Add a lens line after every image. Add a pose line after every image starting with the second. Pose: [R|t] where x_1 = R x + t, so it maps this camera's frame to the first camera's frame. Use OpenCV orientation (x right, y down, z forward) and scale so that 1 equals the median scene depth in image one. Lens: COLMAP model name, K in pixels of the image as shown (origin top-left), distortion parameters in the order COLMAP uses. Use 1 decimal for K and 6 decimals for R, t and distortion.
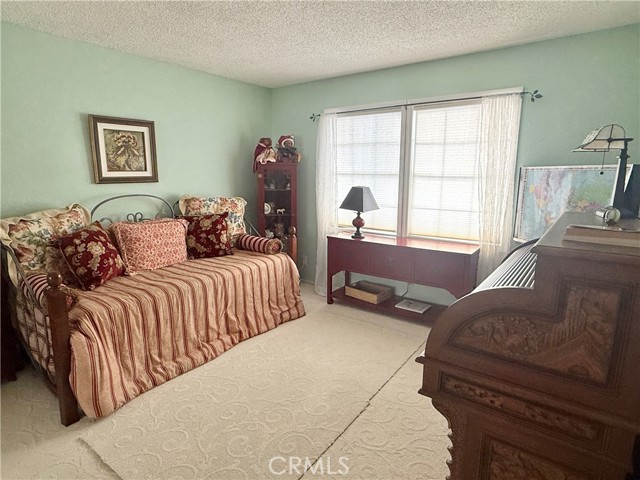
lens RADIAL K [[367.8, 0, 317.0], [0, 367.8, 241.0], [0, 0, 1]] dist [-0.006501, -0.000269]
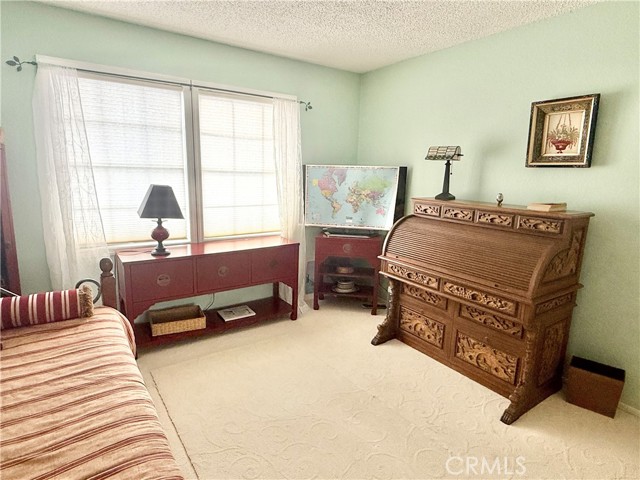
lens RADIAL K [[367.8, 0, 317.5], [0, 367.8, 239.8], [0, 0, 1]] dist [-0.006501, -0.000269]
pose [[0.321215, -0.173780, 0.930925, -0.488105], [0.148302, 0.980121, 0.131793, -0.091637], [-0.935322, 0.095724, 0.340602, 0.469325]]
